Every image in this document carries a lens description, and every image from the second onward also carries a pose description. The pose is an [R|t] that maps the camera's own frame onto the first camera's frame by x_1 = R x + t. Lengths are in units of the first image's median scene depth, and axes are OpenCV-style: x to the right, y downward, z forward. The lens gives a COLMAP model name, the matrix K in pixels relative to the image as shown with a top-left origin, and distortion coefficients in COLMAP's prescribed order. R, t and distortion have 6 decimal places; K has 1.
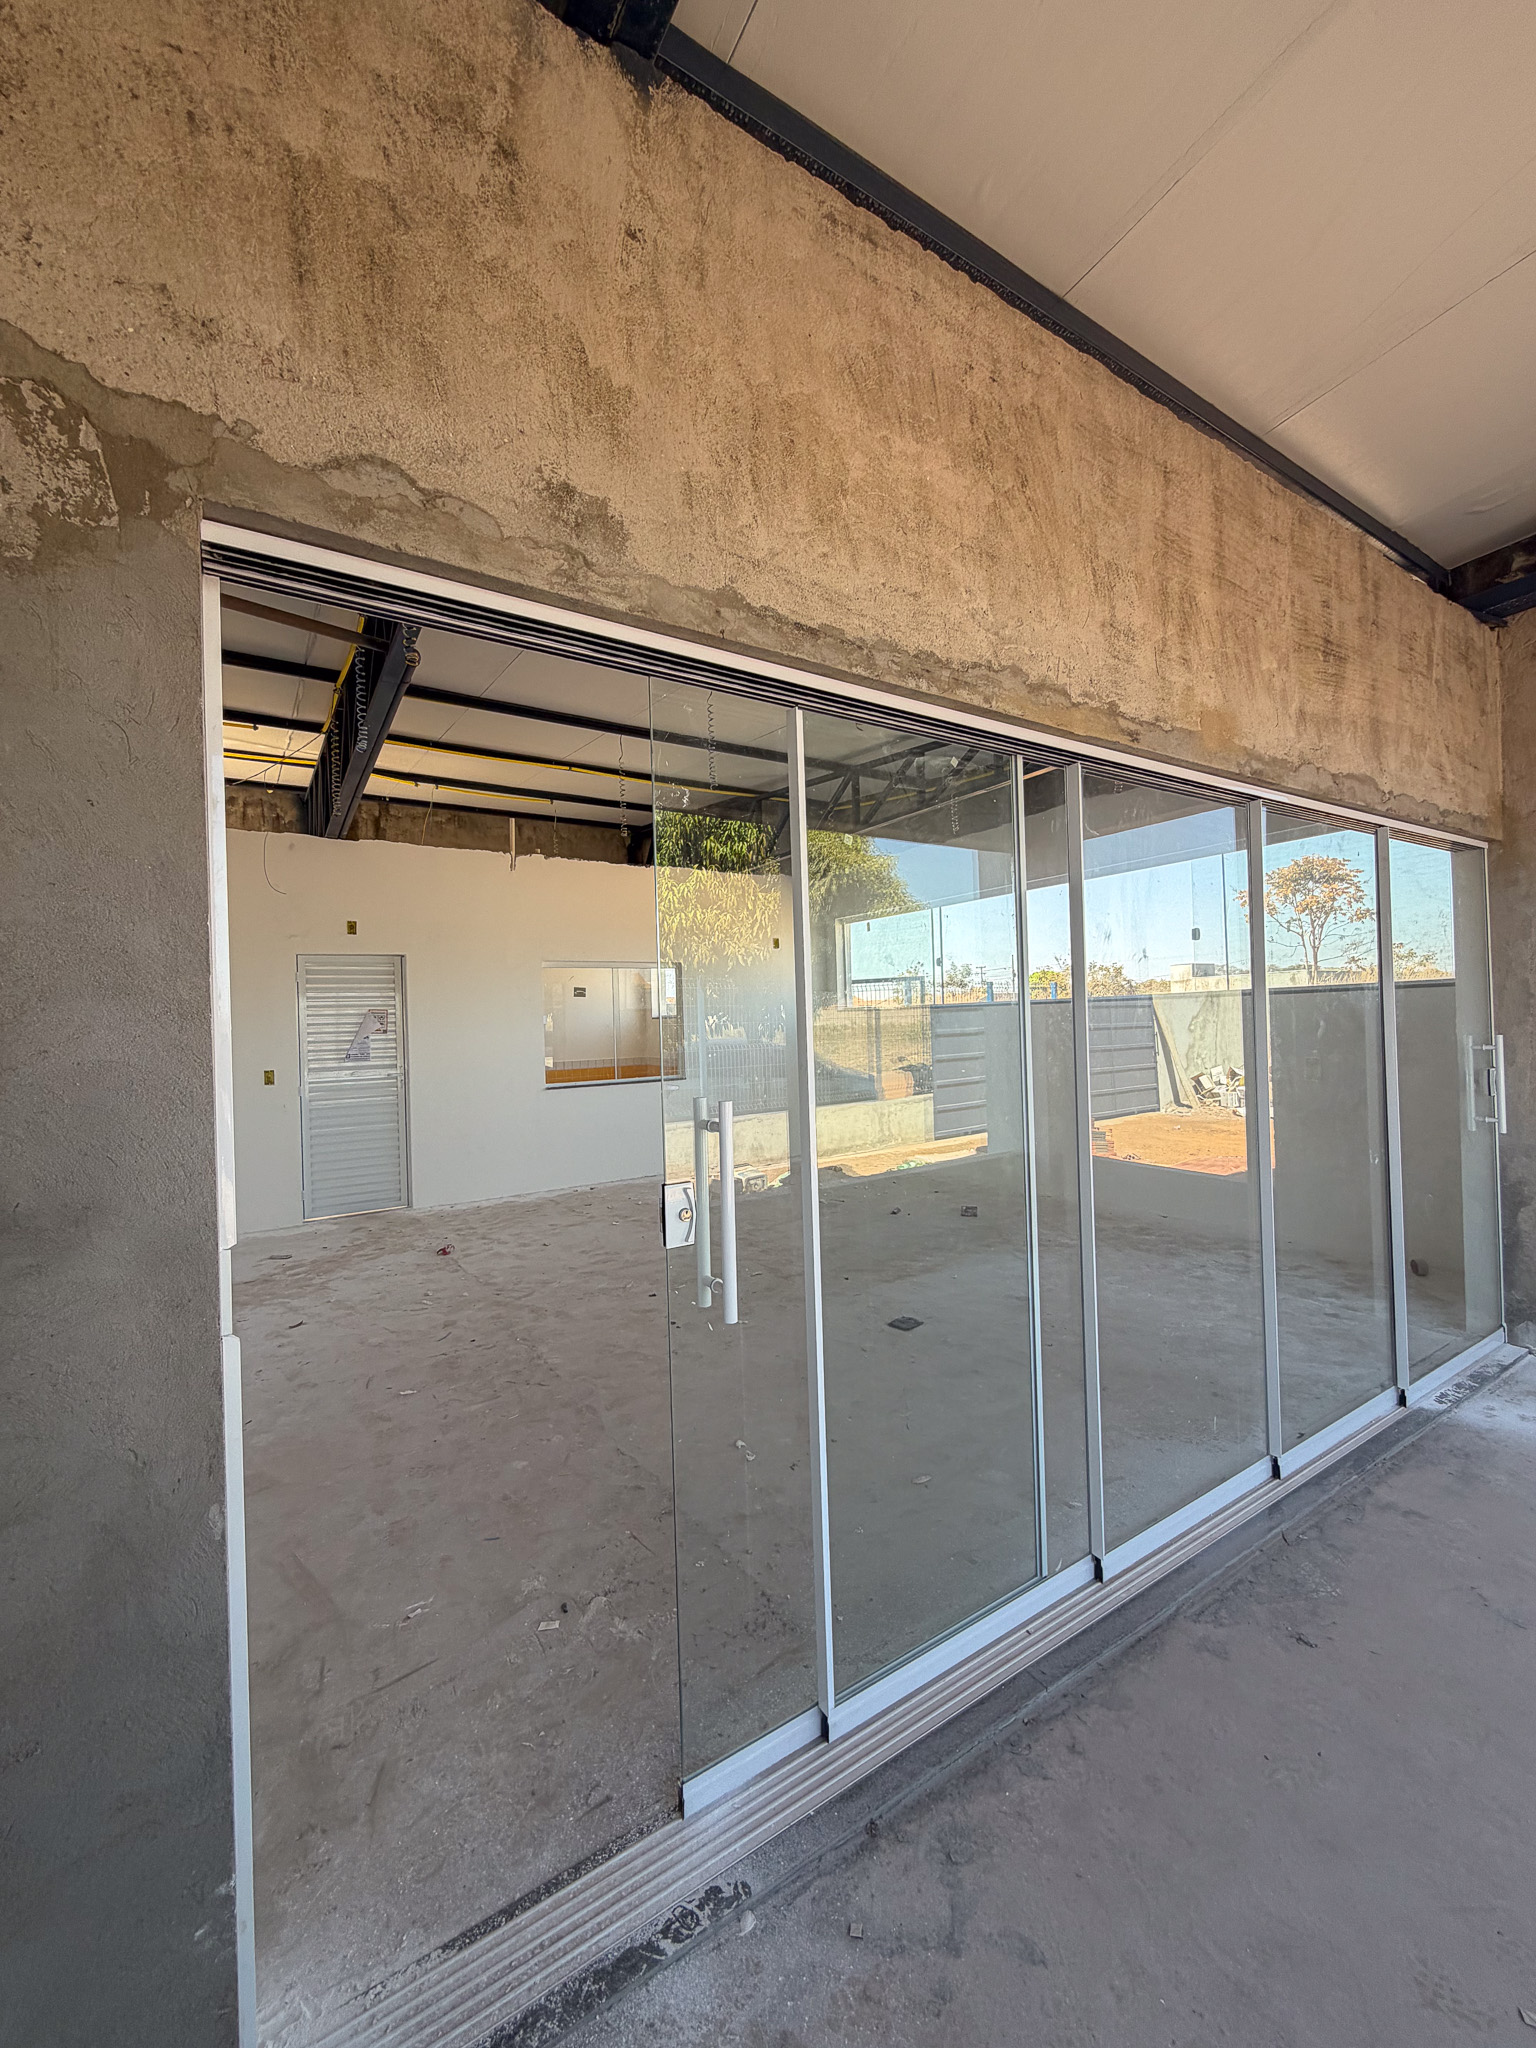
lens RADIAL K [[817.4, 0, 767.7], [0, 817.4, 1022.1], [0, 0, 1]] dist [-0.001987, 0.000888]
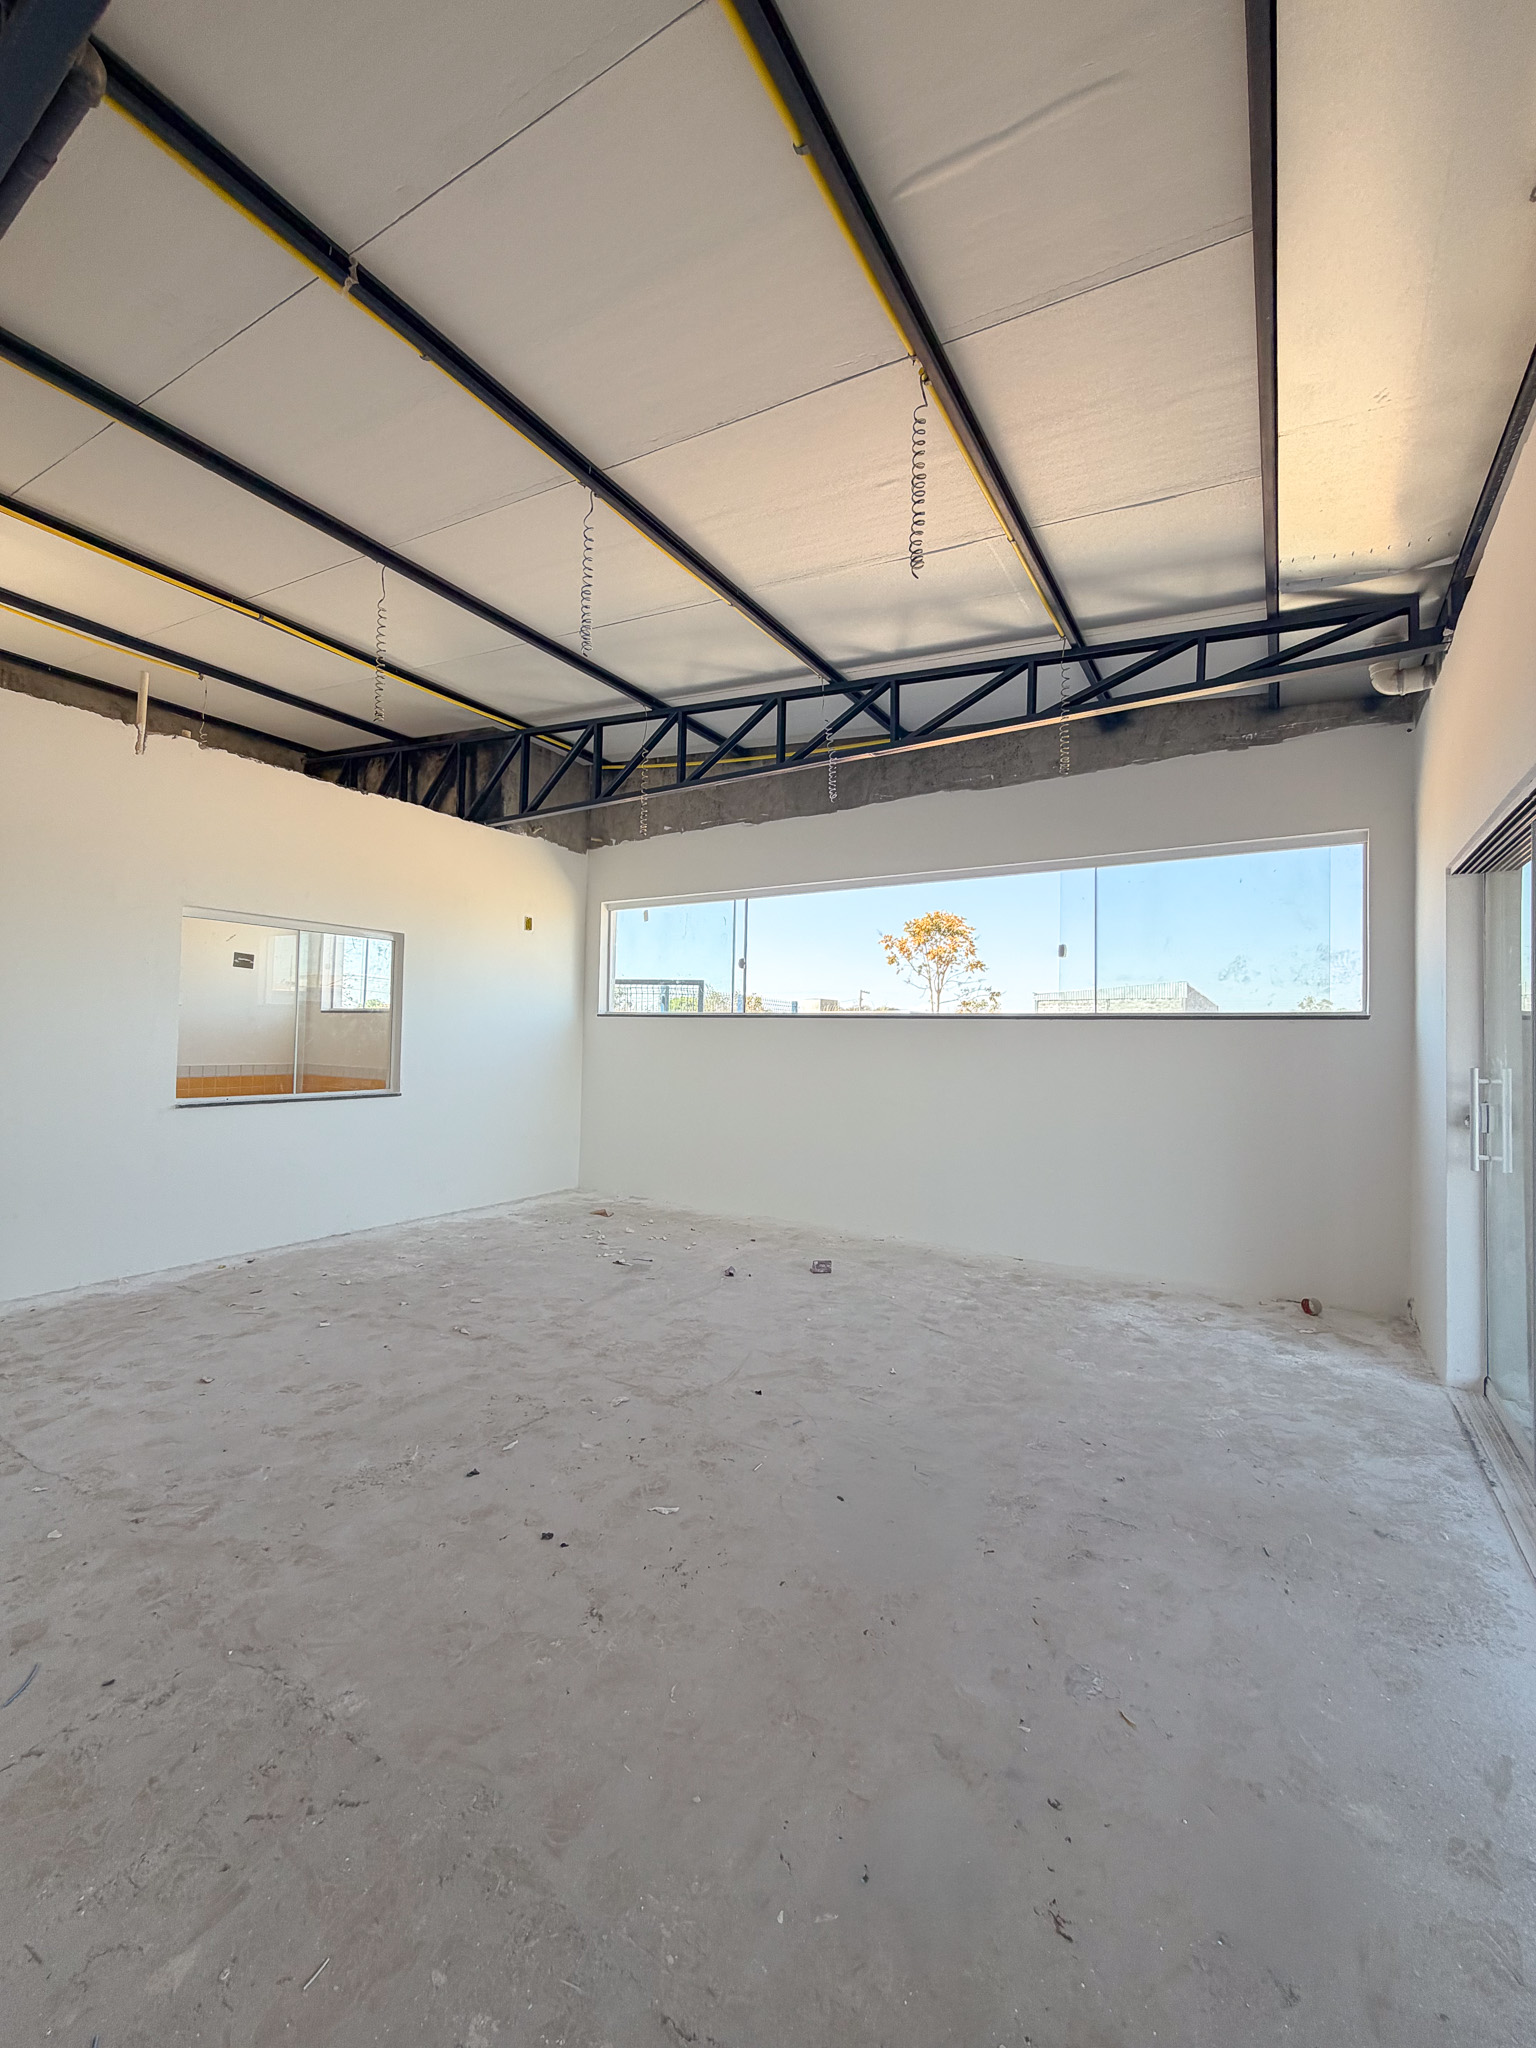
lens RADIAL K [[817.4, 0, 769.5], [0, 817.4, 1021.4], [0, 0, 1]] dist [-0.001987, 0.000888]
pose [[0.903302, 0.058619, 0.424982, -0.193982], [-0.048197, 0.998216, -0.035243, 0.023819], [-0.426290, 0.011352, 0.904515, 0.348674]]
